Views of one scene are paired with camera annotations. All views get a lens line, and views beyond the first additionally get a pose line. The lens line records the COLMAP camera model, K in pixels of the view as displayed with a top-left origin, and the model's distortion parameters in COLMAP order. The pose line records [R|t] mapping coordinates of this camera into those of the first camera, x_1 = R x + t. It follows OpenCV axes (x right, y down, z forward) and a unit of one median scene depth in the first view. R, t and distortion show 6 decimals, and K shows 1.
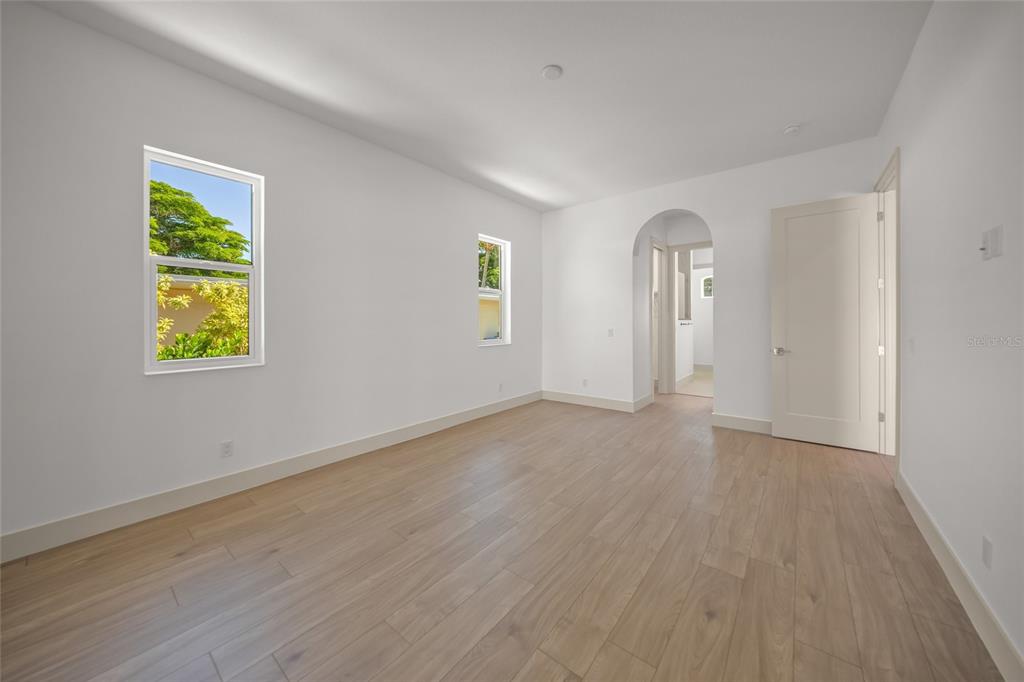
lens RADIAL K [[348.9, 0, 520.0], [0, 348.9, 323.5], [0, 0, 1]] dist [-0.001231, -0.000133]
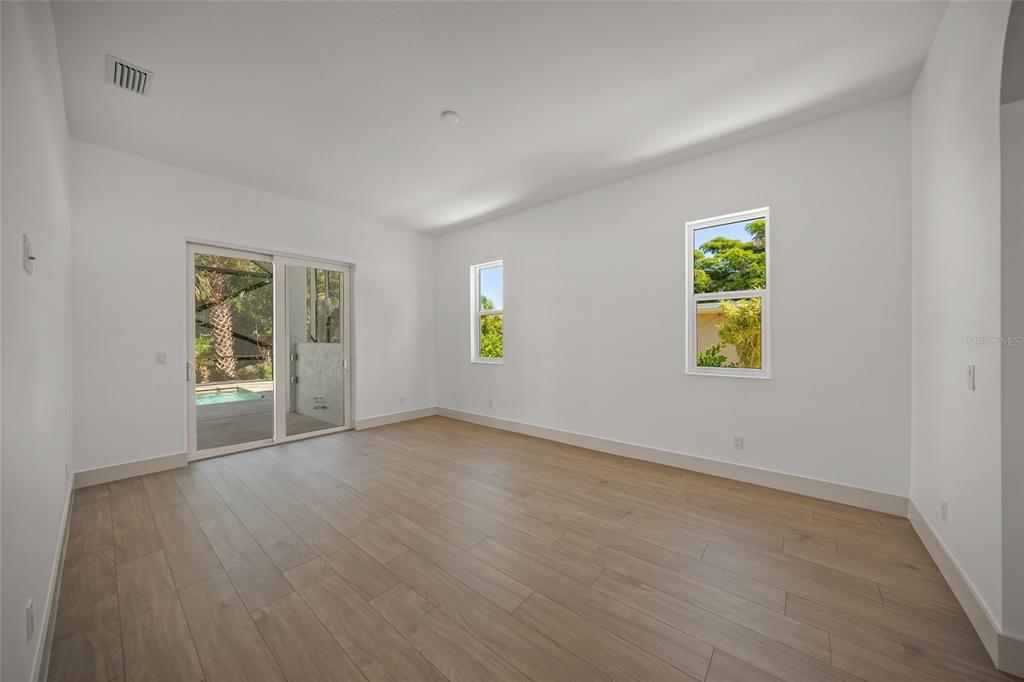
lens RADIAL K [[348.9, 0, 512.8], [0, 348.9, 337.4], [0, 0, 1]] dist [-0.001231, -0.000133]
pose [[-0.015060, 0.002238, -0.999884, 1.157860], [-0.001679, 0.999996, 0.002264, -0.021442], [0.999885, 0.001713, -0.015056, 1.161296]]
